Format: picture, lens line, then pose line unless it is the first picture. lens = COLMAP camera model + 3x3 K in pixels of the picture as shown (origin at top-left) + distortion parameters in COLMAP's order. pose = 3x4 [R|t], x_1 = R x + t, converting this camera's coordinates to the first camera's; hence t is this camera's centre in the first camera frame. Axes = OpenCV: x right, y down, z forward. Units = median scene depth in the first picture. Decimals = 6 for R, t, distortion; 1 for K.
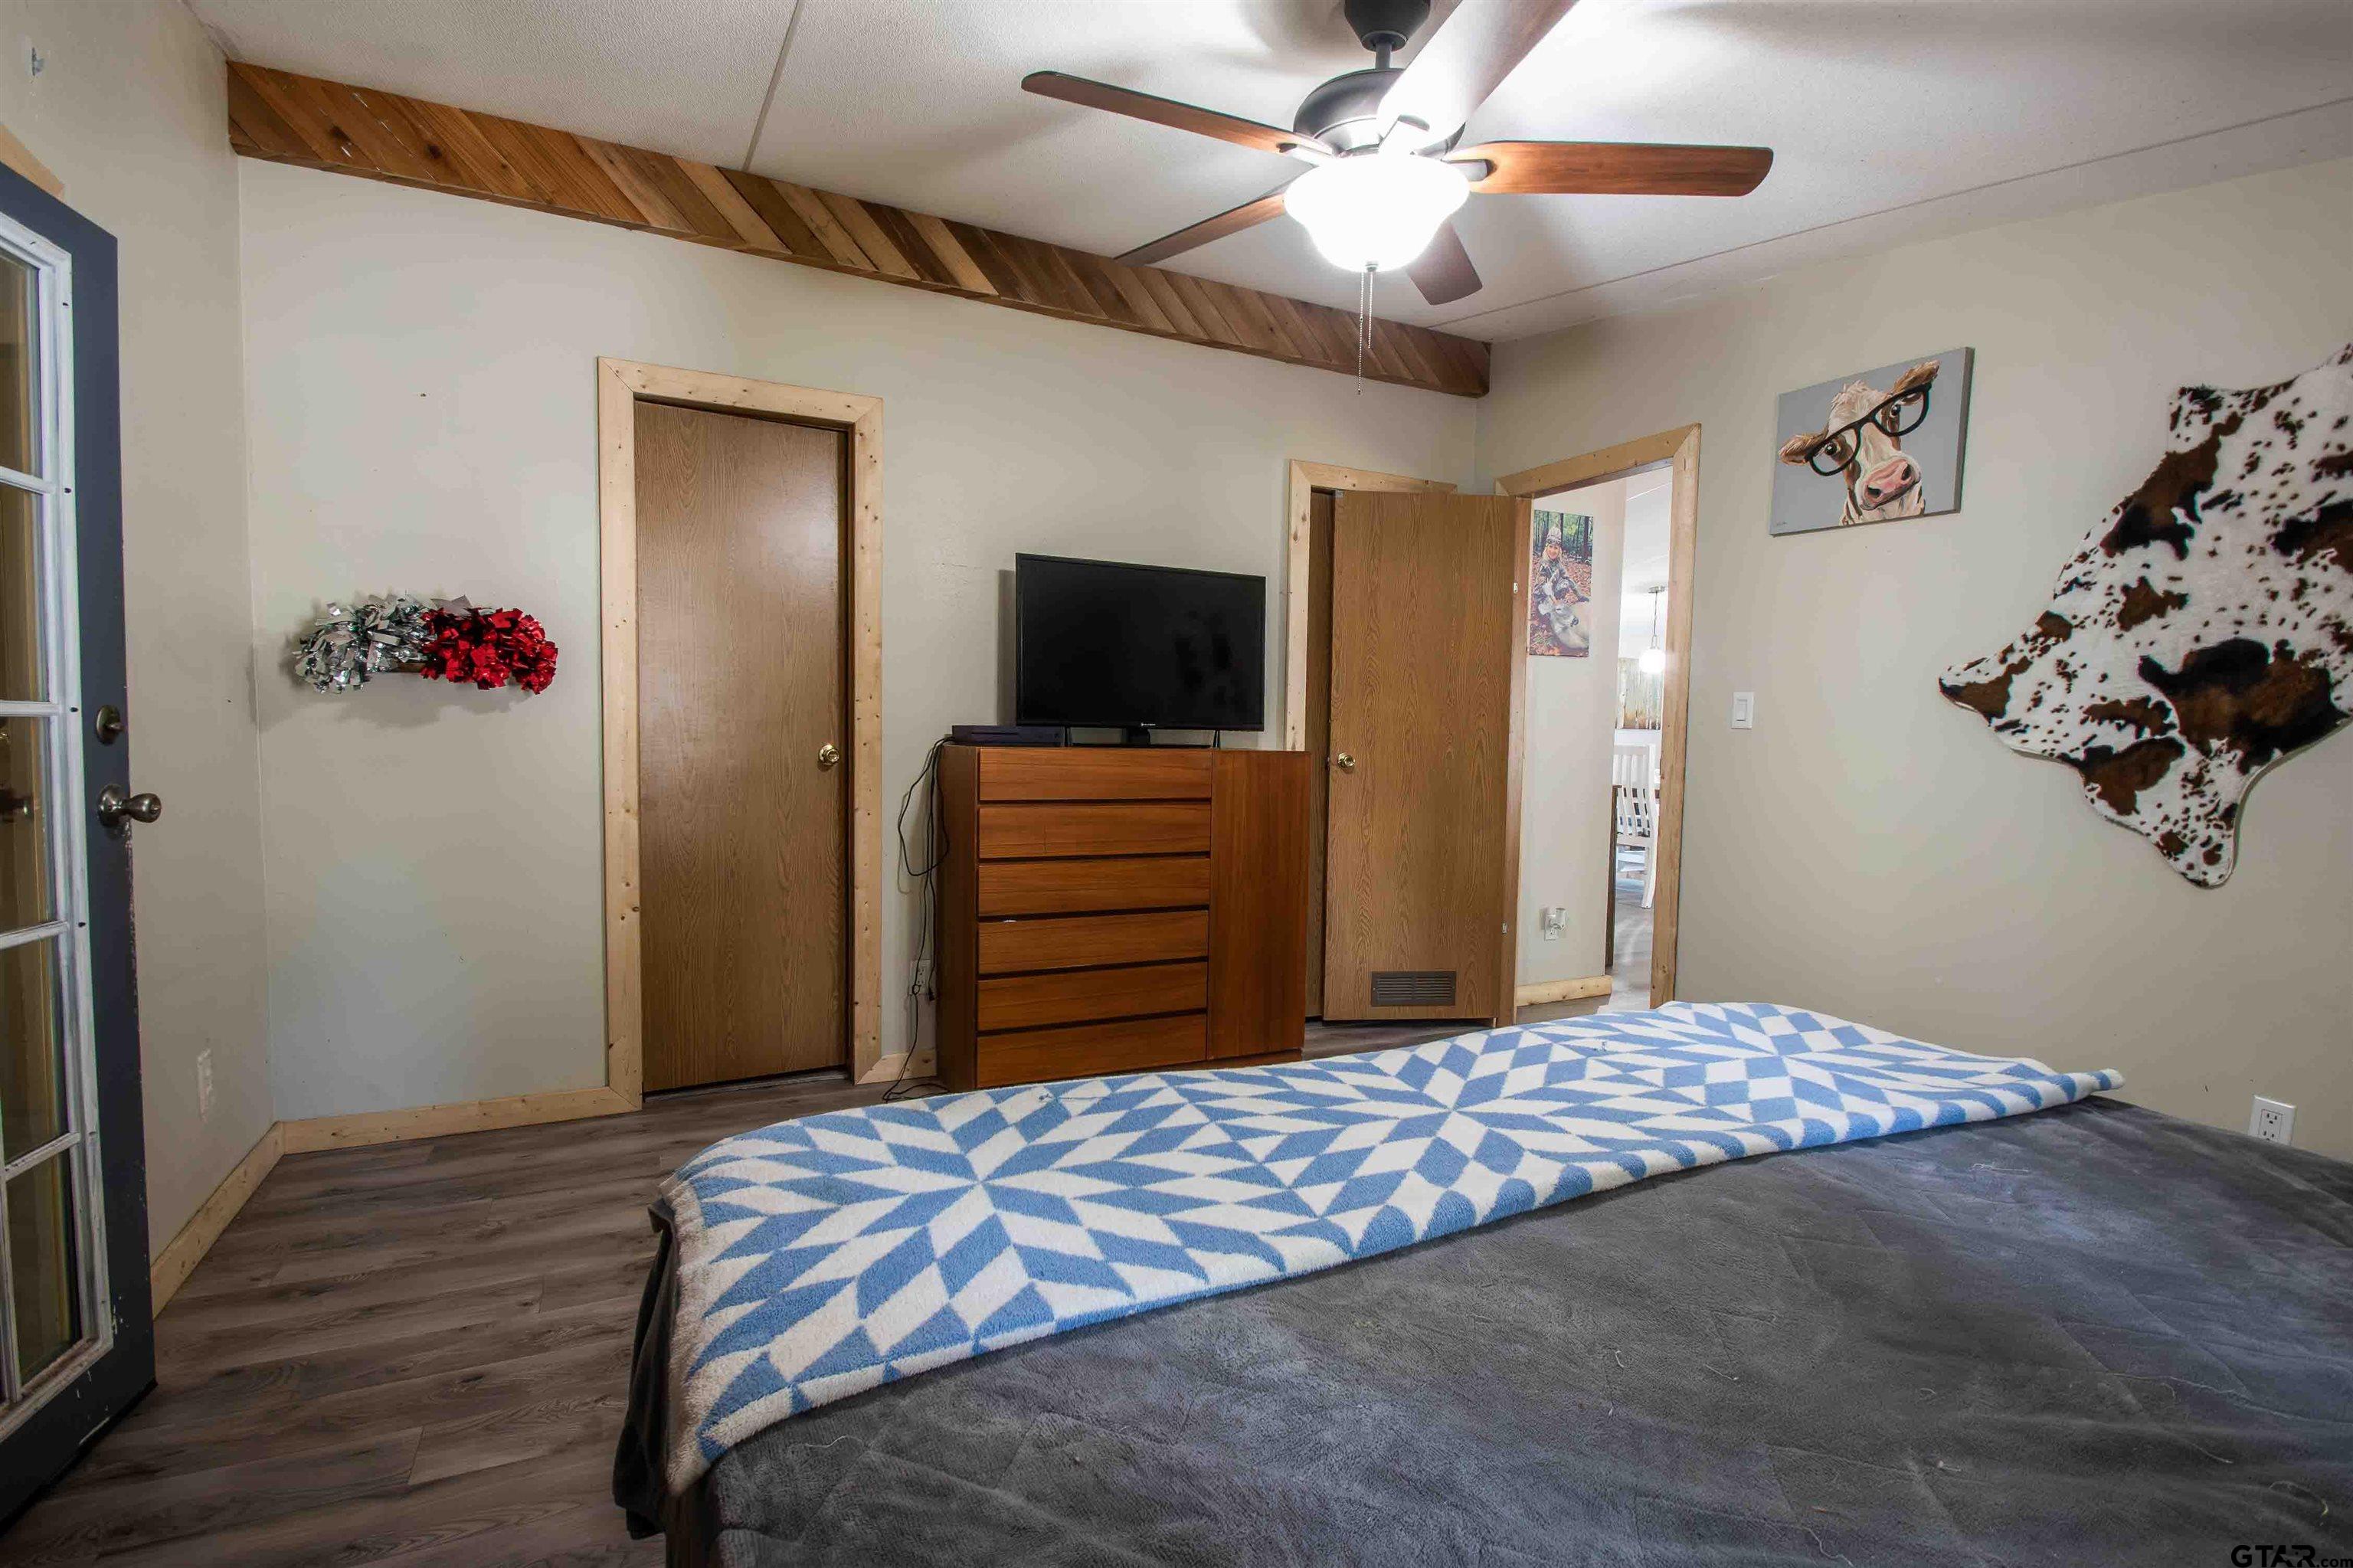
lens RADIAL K [[1111.4, 0, 1180.5], [0, 1111.4, 798.7], [0, 0, 1]] dist [0.007684, -0.015538]
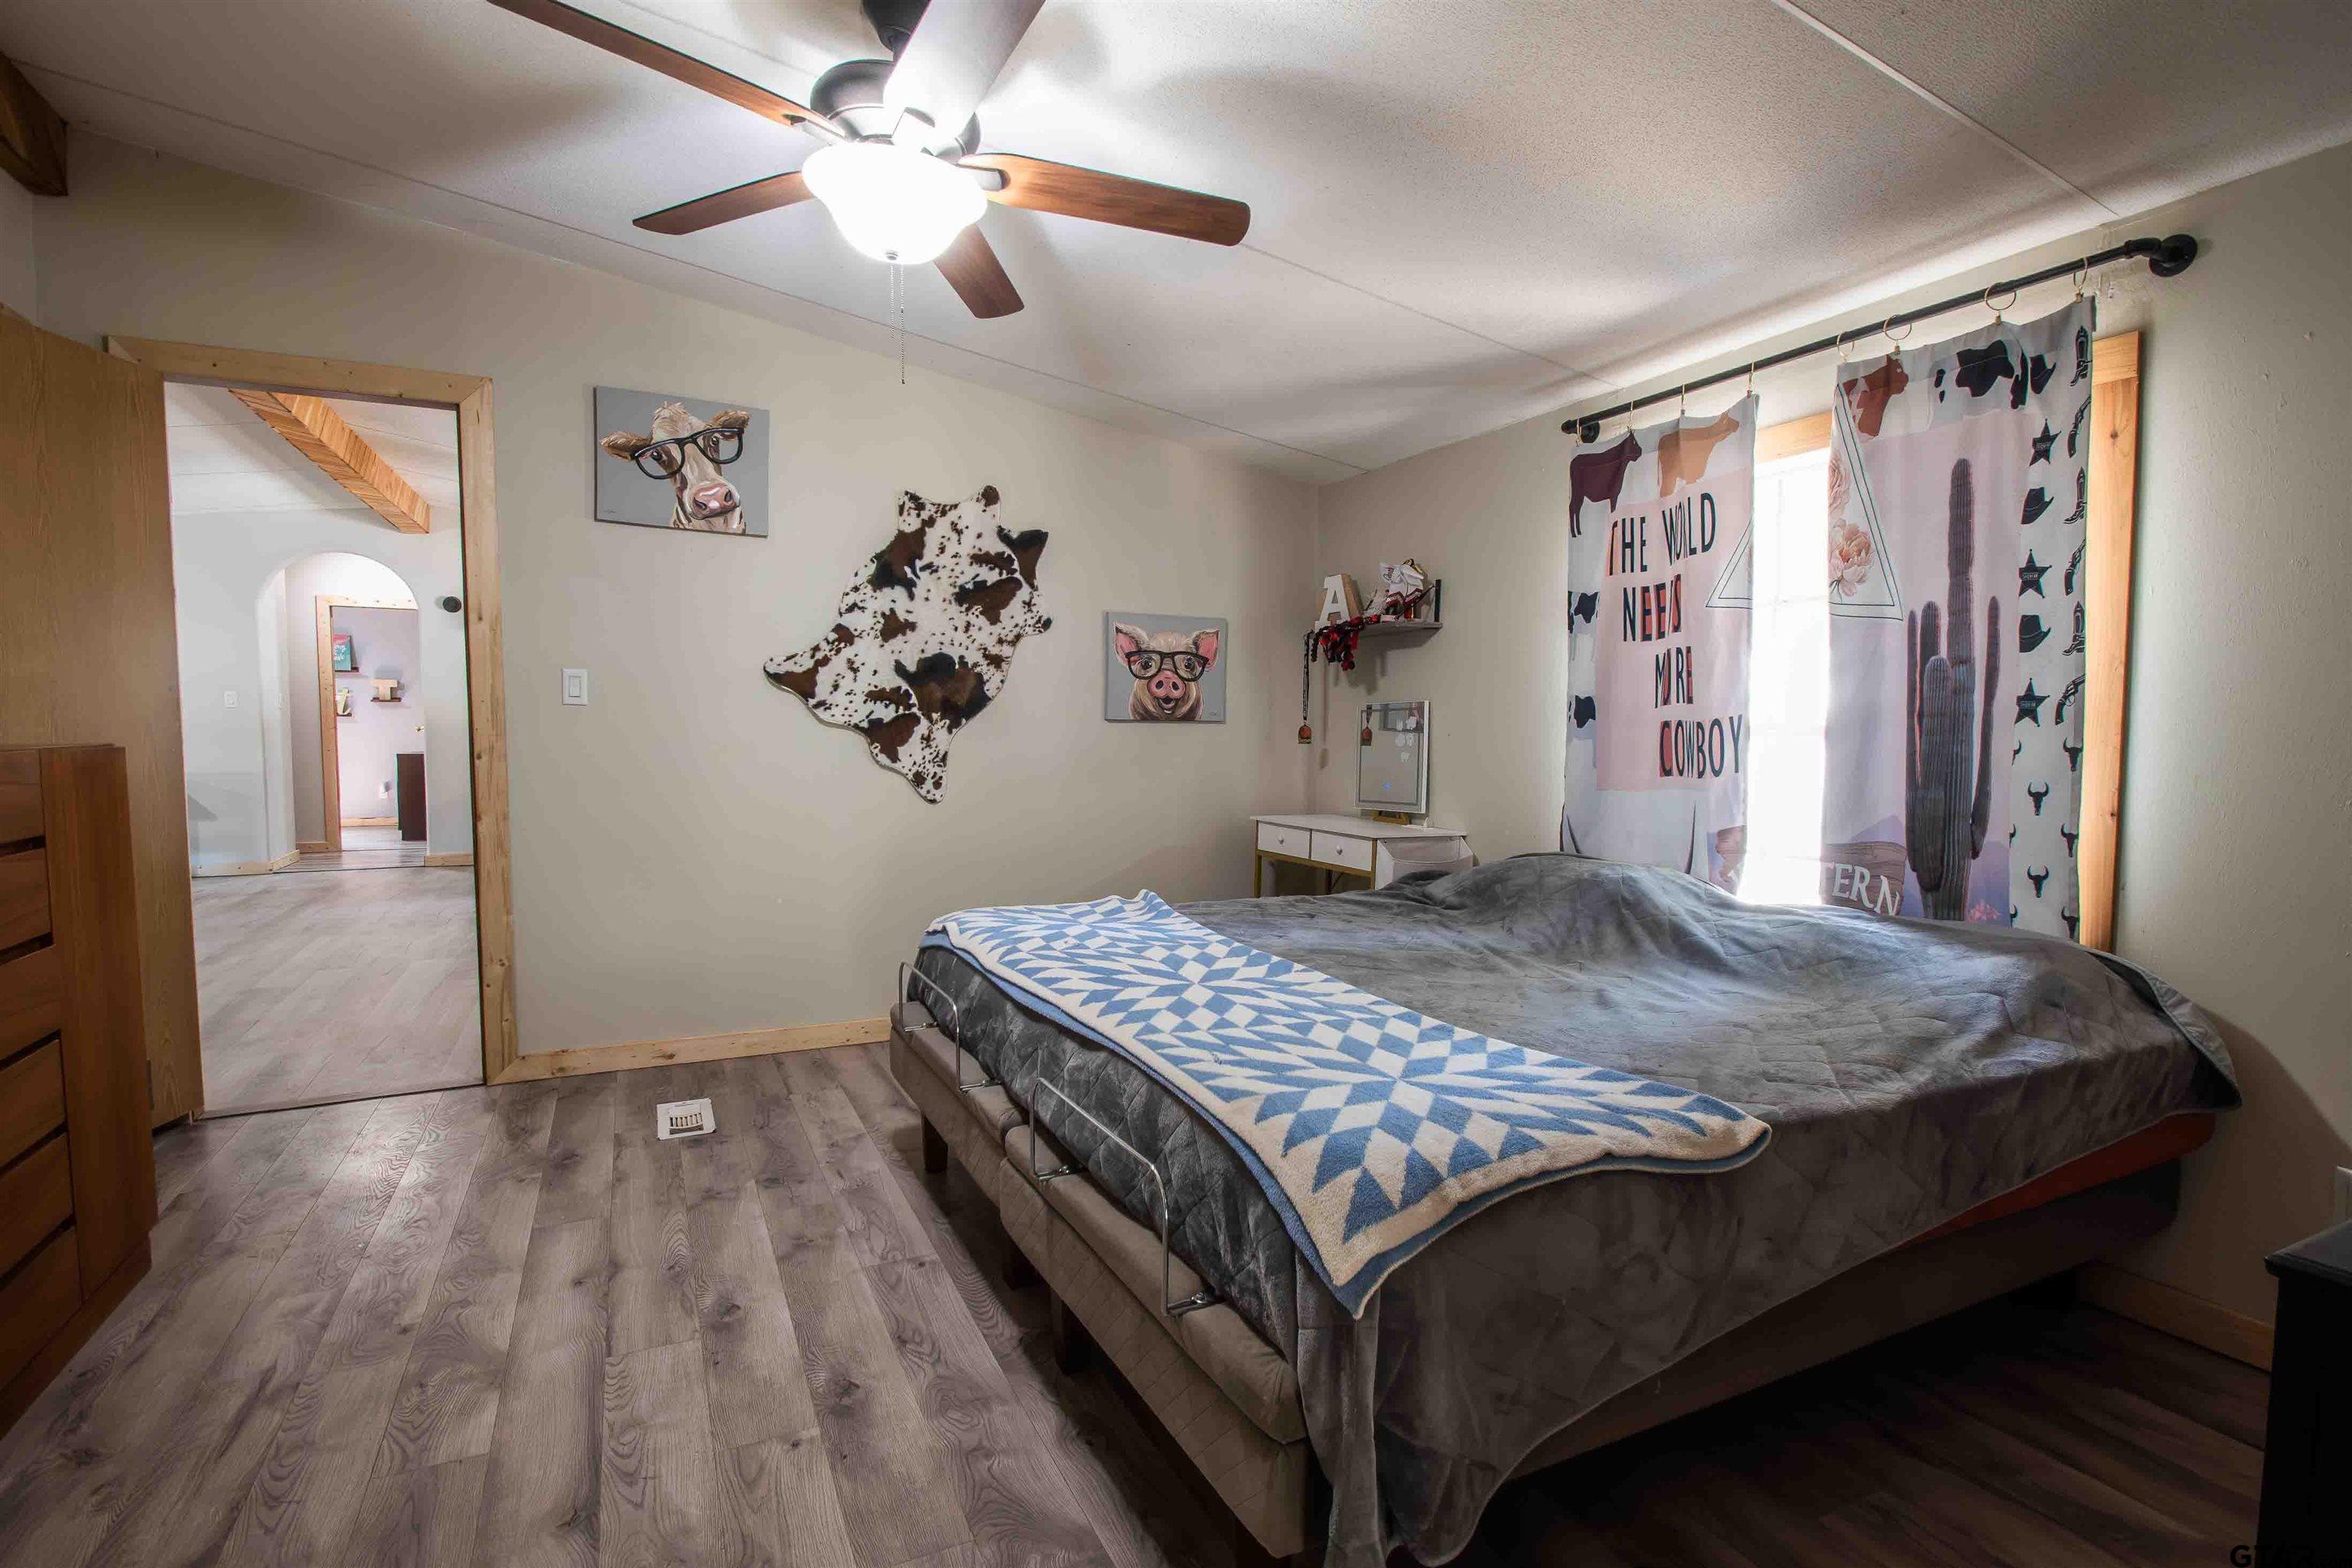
lens RADIAL K [[1110.9, 0, 1197.7], [0, 1110.9, 785.7], [0, 0, 1]] dist [0.007684, -0.015538]
pose [[-0.012443, -0.075319, 0.997082, -0.696765], [0.055623, 0.995563, 0.075898, -0.047894], [-0.998374, 0.056405, -0.008199, 0.601587]]
